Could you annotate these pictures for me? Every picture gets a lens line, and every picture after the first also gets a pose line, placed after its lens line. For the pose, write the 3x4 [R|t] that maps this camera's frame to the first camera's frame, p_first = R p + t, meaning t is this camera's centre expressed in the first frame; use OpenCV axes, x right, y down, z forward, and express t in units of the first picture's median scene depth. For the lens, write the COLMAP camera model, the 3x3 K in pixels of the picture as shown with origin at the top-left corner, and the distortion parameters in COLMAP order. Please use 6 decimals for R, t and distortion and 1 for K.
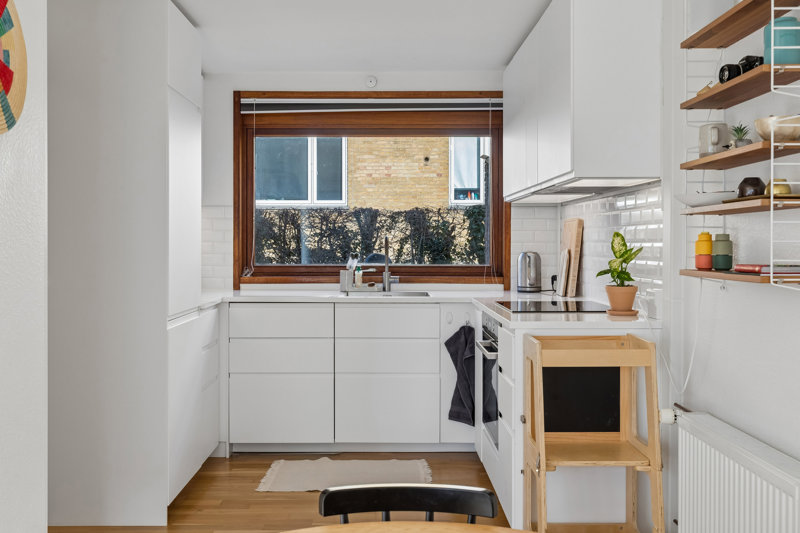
lens RADIAL K [[780.6, 0, 398.1], [0, 780.6, 252.1], [0, 0, 1]] dist [0.002129, 0.001934]
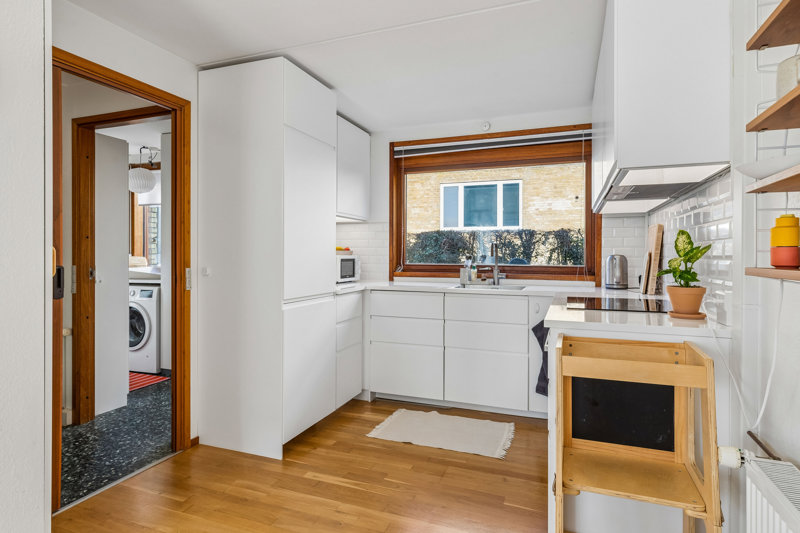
lens RADIAL K [[444.1, 0, 400.1], [0, 444.1, 255.1], [0, 0, 1]] dist [-0.000457, -0.000499]
pose [[0.930728, 0.003037, -0.365700, 0.118857], [-0.007031, 0.999929, -0.009592, 0.009519], [0.365645, 0.011499, 0.930683, 0.277444]]
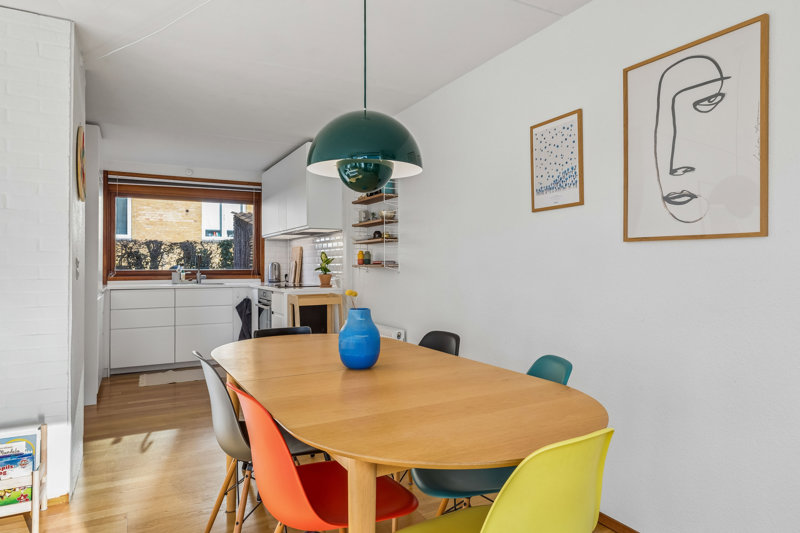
lens RADIAL K [[471.7, 0, 400.0], [0, 471.7, 266.5], [0, 0, 1]] dist [-0.002504, -0.000315]
pose [[0.880586, -0.002856, 0.473878, -0.140565], [0.006889, 0.999953, -0.006775, 0.022481], [-0.473836, 0.009230, 0.880565, -0.266803]]
